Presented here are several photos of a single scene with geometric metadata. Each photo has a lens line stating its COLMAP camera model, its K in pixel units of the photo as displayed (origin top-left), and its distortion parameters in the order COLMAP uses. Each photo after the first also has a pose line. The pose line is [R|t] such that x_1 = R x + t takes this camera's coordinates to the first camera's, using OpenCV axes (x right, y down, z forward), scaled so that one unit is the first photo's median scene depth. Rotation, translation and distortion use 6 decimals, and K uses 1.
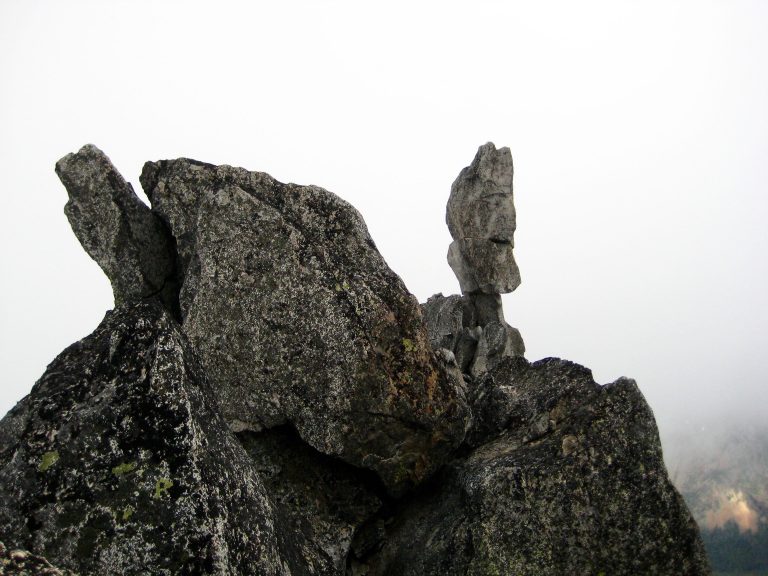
lens RADIAL K [[742.7, 0, 382.0], [0, 742.7, 282.0], [0, 0, 1]] dist [-0.102861, 0.000000]
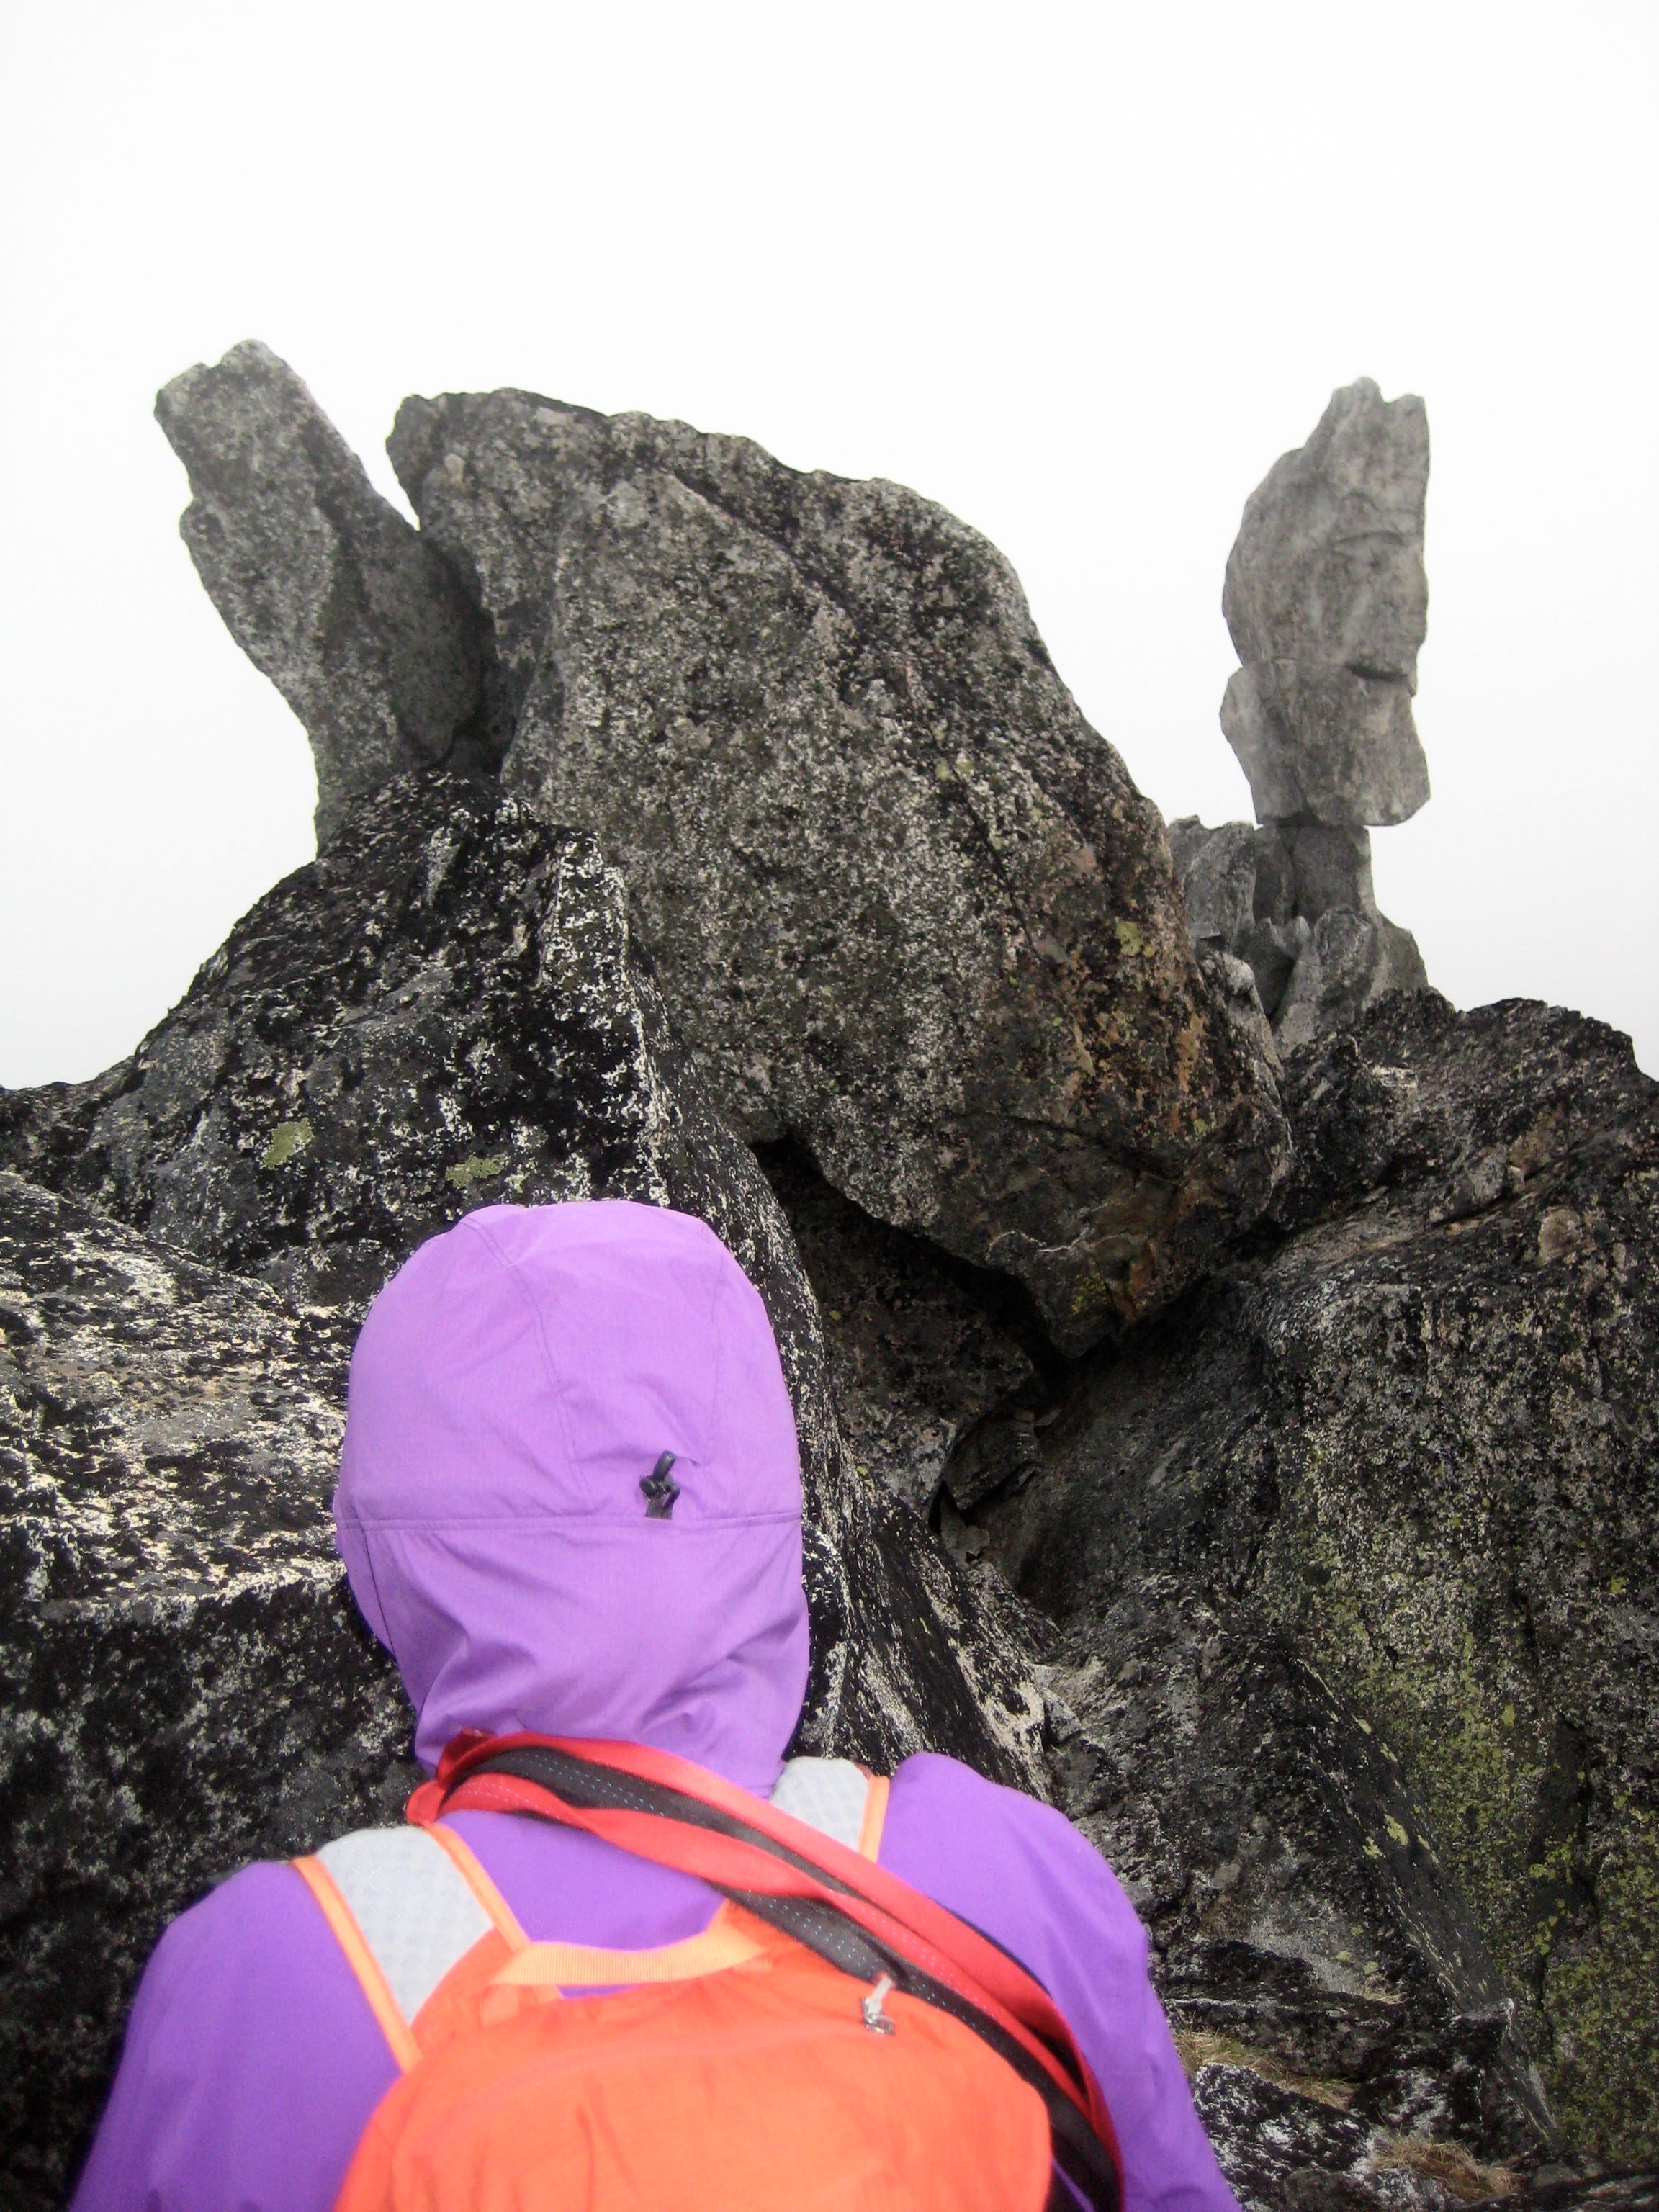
lens RADIAL K [[2240.9, 0, 833.3], [0, 2240.9, 1118.6], [0, 0, 1]] dist [-0.114637, 0.000000]
pose [[0.997513, 0.048645, -0.051007, -0.048849], [-0.041021, 0.989143, 0.141115, 0.023980], [0.057318, -0.138672, 0.988678, -0.095930]]
